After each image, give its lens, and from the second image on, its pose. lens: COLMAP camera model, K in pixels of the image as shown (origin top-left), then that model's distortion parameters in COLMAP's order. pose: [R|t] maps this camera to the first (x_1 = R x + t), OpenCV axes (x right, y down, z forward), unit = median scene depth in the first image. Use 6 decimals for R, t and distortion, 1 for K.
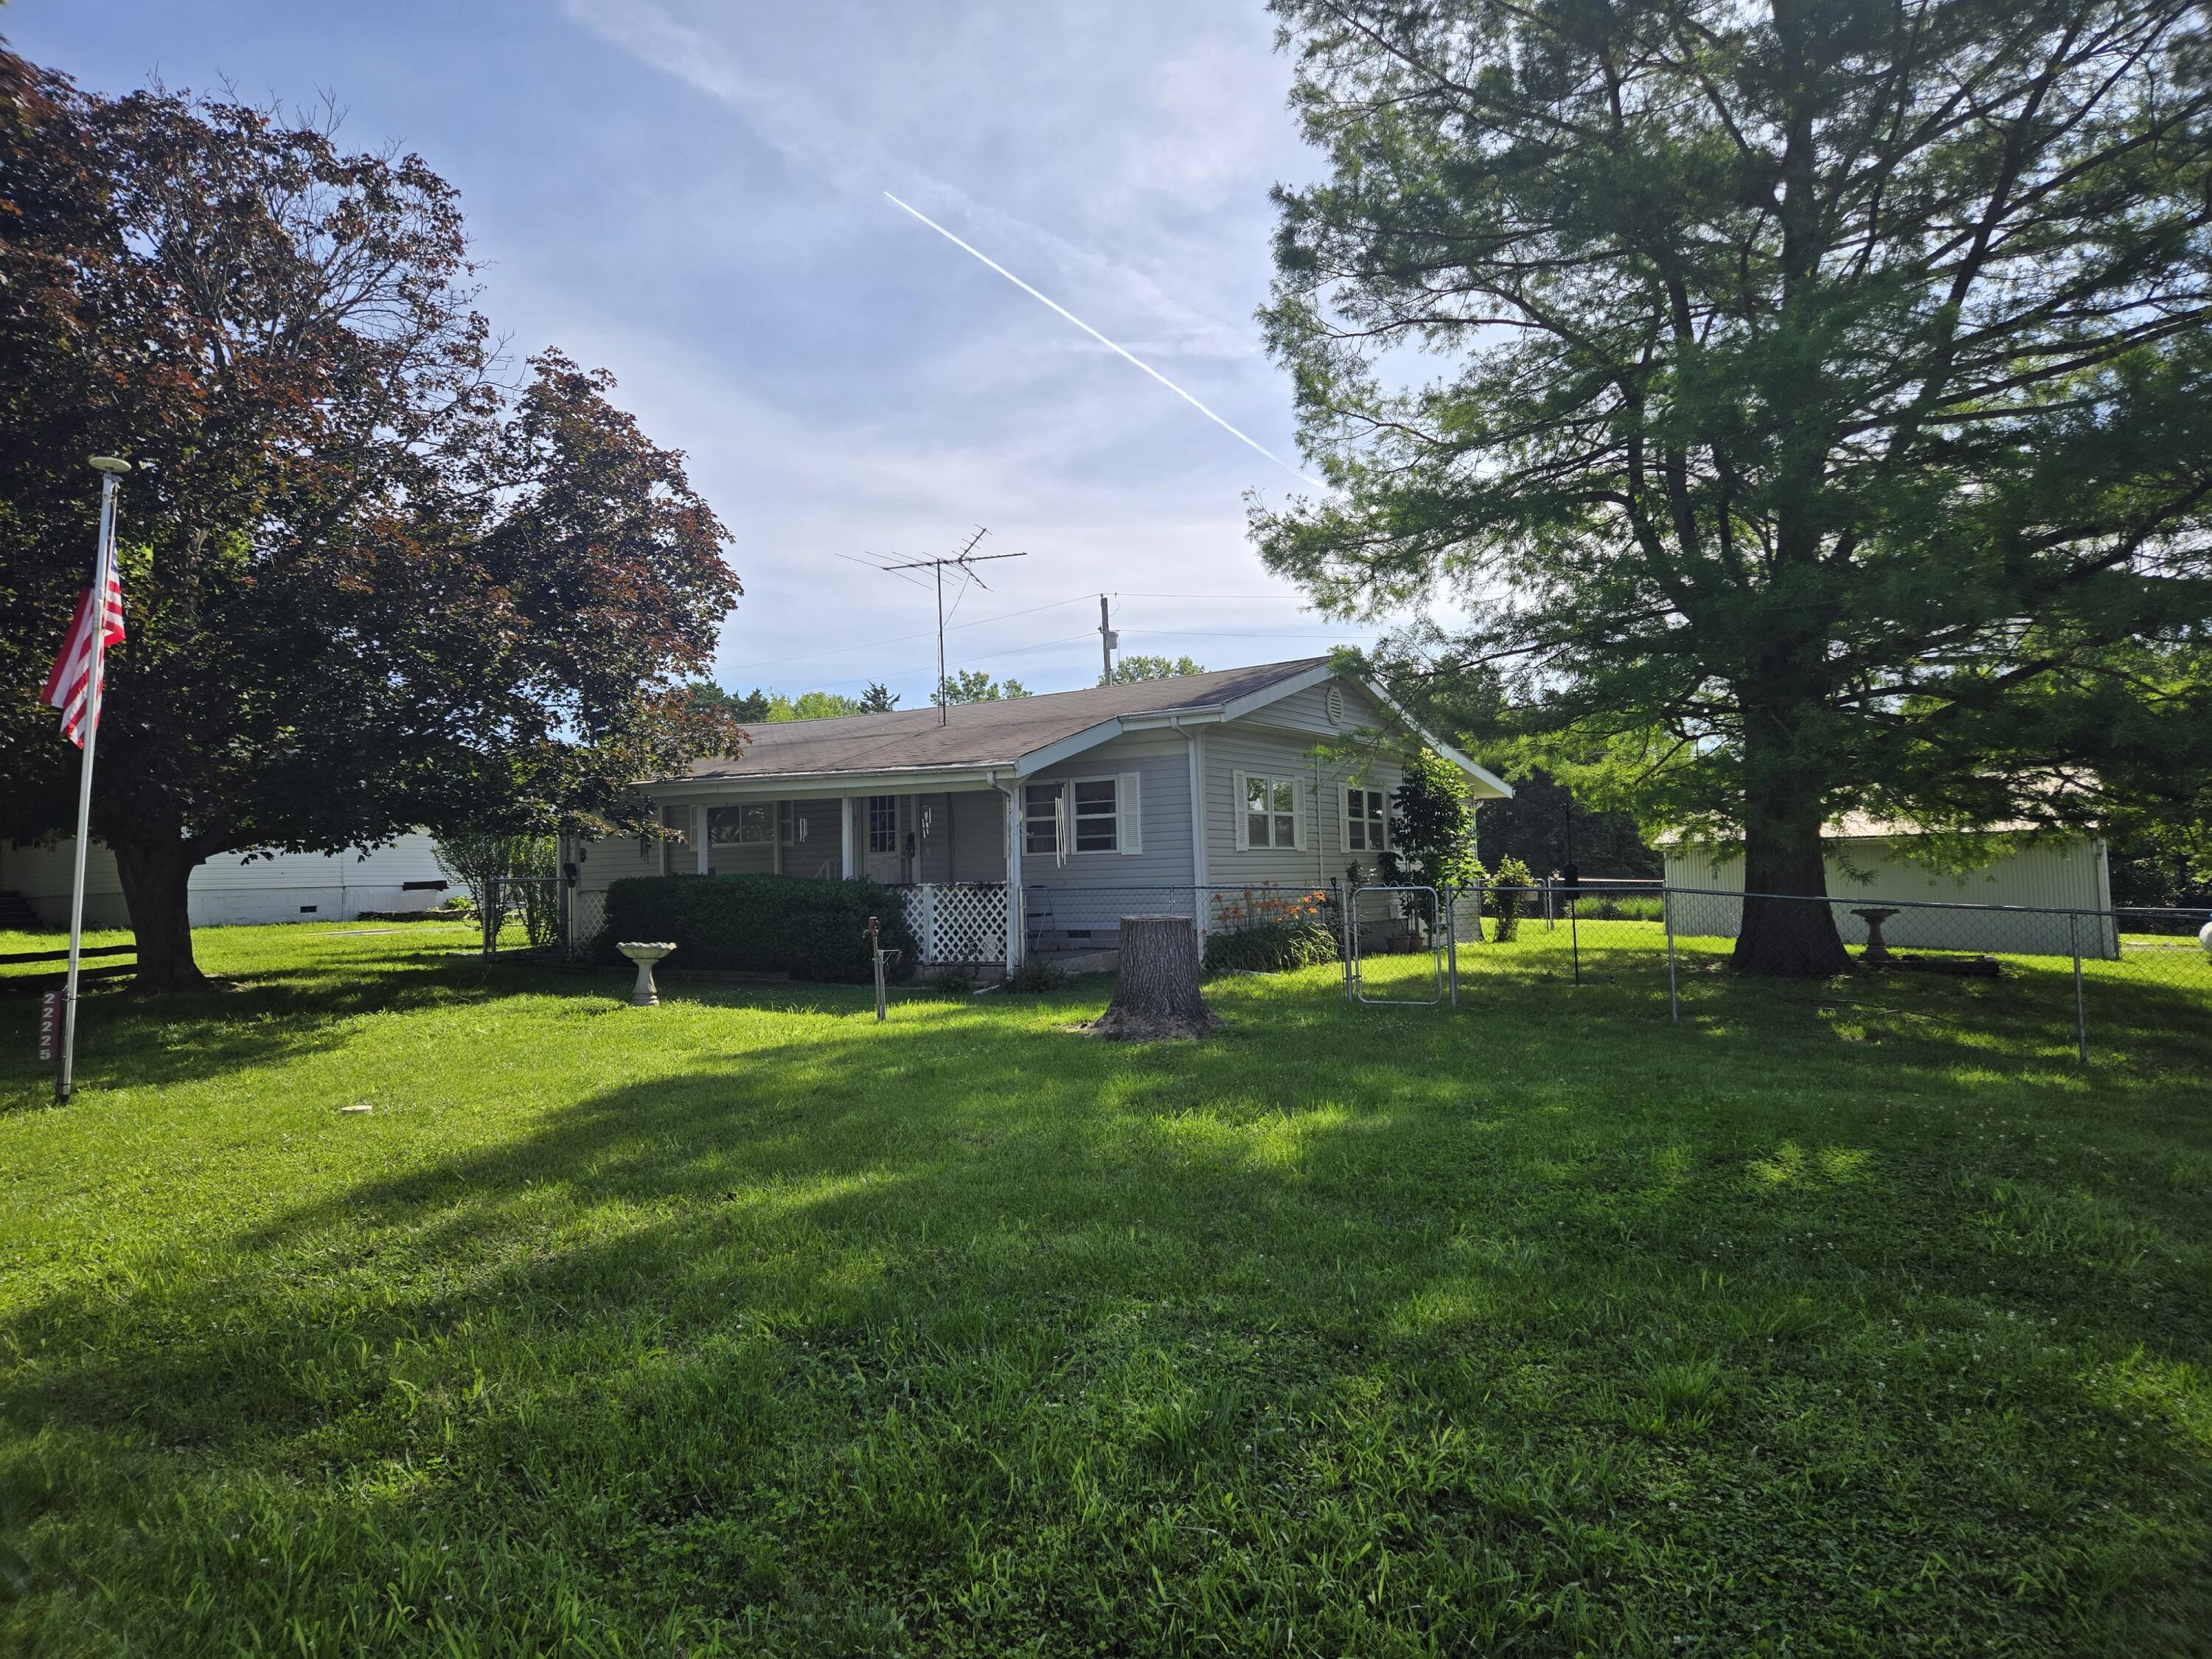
lens RADIAL K [[1497.9, 0, 1106.0], [0, 1497.9, 833.1], [0, 0, 1]] dist [0.036128, -0.000878]
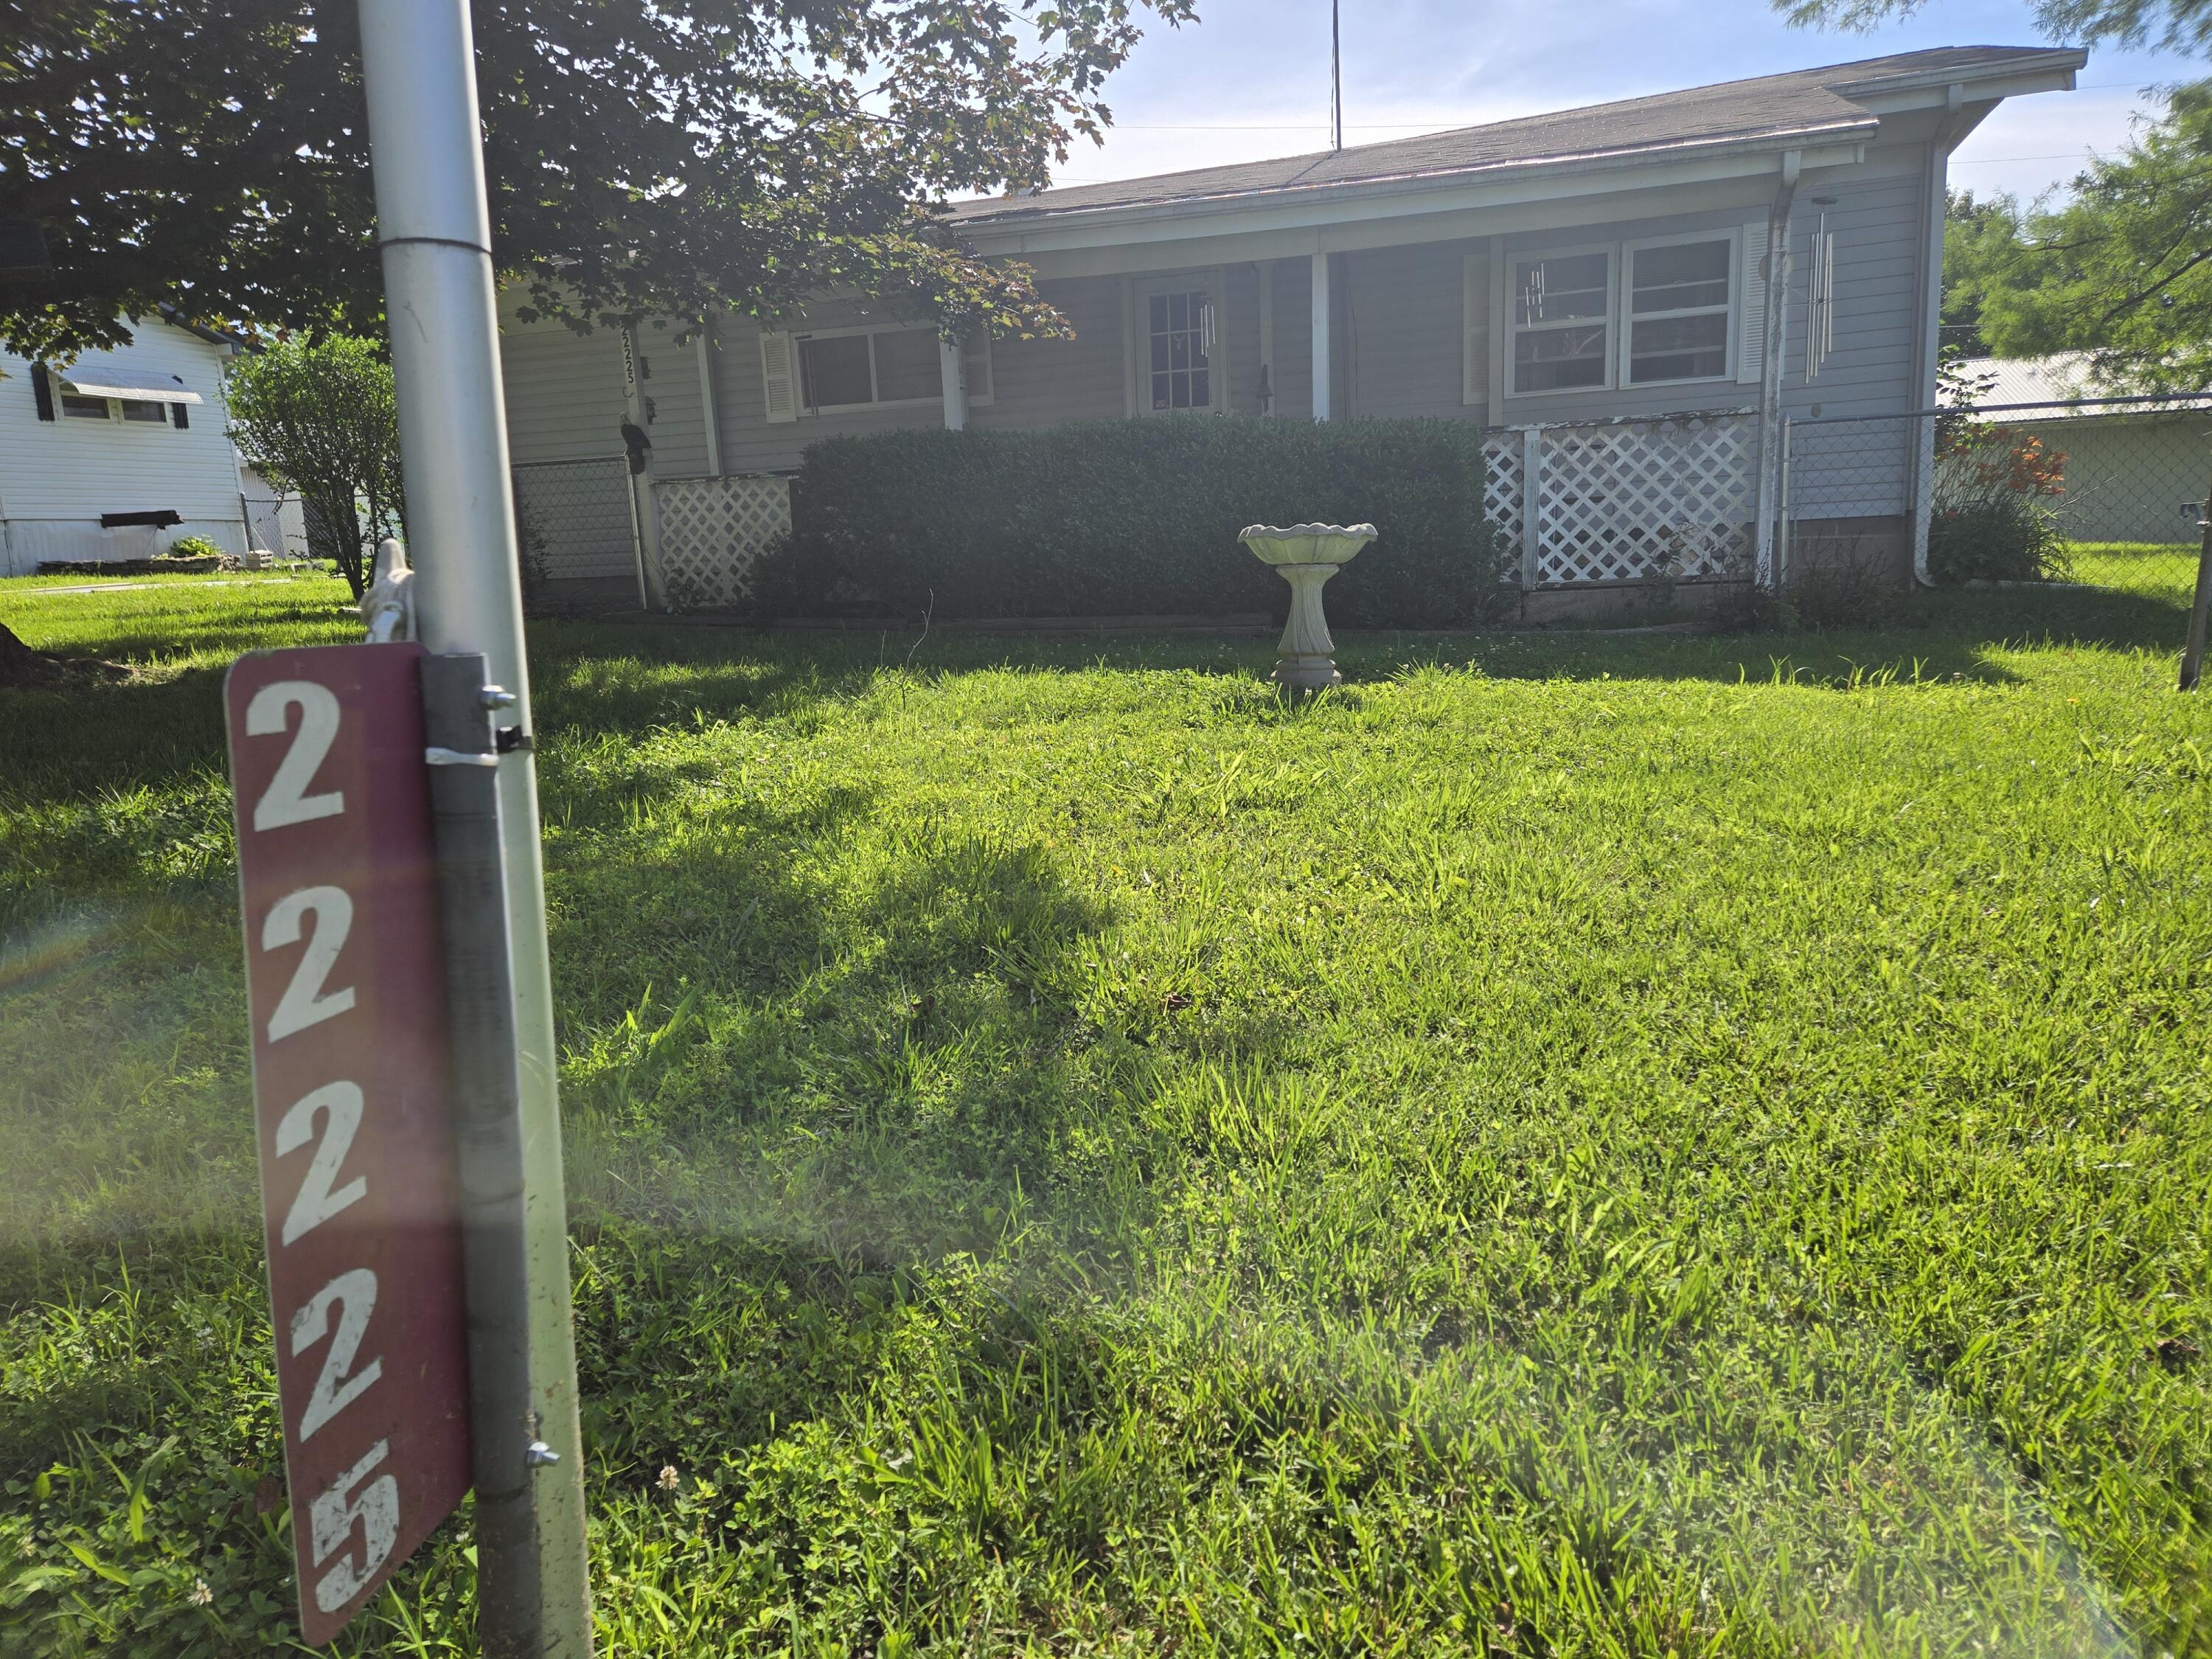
lens RADIAL K [[1497.9, 0, 1106.0], [0, 1497.9, 833.1], [0, 0, 1]] dist [0.036128, -0.000878]
pose [[0.977032, -0.061898, 0.203903, -0.284869], [0.015152, 0.974640, 0.223265, 0.040450], [-0.212552, -0.215048, 0.953193, 0.393588]]
